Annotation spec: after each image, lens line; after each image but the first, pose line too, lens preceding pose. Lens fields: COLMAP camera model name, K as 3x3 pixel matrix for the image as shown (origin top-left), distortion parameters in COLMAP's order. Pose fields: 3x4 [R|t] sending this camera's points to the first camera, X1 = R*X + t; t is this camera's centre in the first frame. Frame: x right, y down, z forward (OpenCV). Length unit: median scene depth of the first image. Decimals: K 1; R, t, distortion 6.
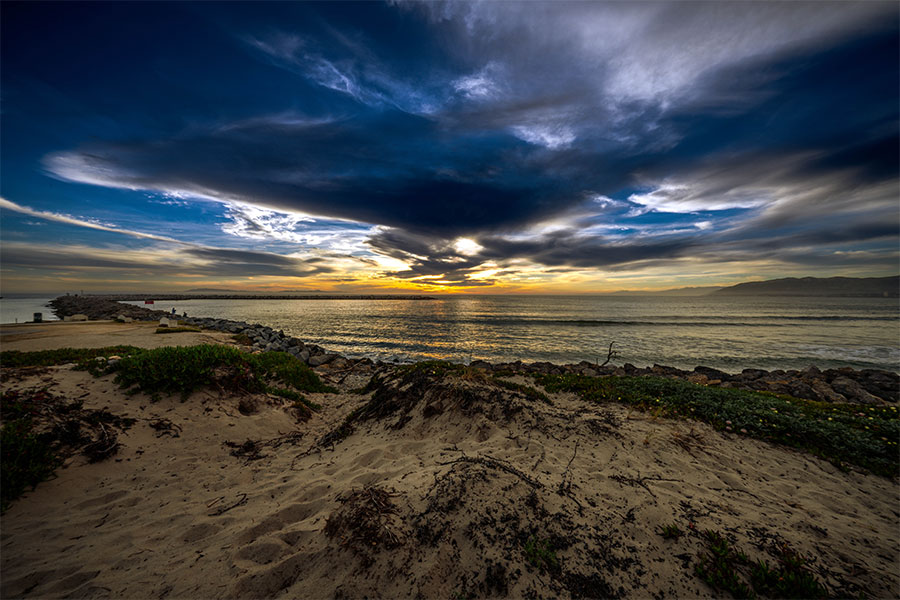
lens RADIAL K [[1955.0, 0, 449.6], [0, 1955.0, 294.2], [0, 0, 1]] dist [-0.116996, 0.000000]
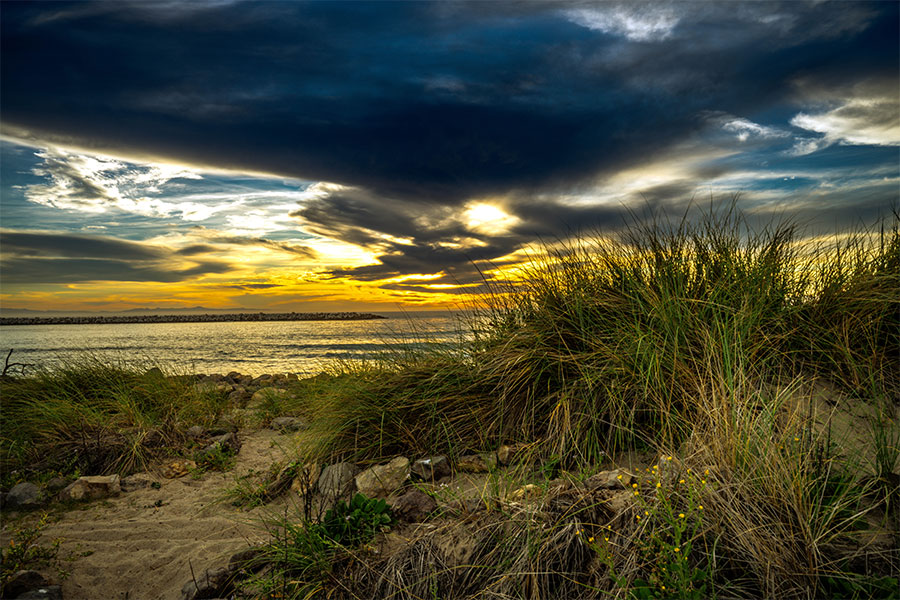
lens RADIAL K [[1955.0, 0, 448.3], [0, 1955.0, 302.8], [0, 0, 1]] dist [-0.116996, 0.000000]
pose [[0.999776, -0.019530, -0.008174, 0.002451], [0.019539, 0.999808, 0.001092, -0.002482], [0.008151, -0.001251, 0.999966, 0.470819]]
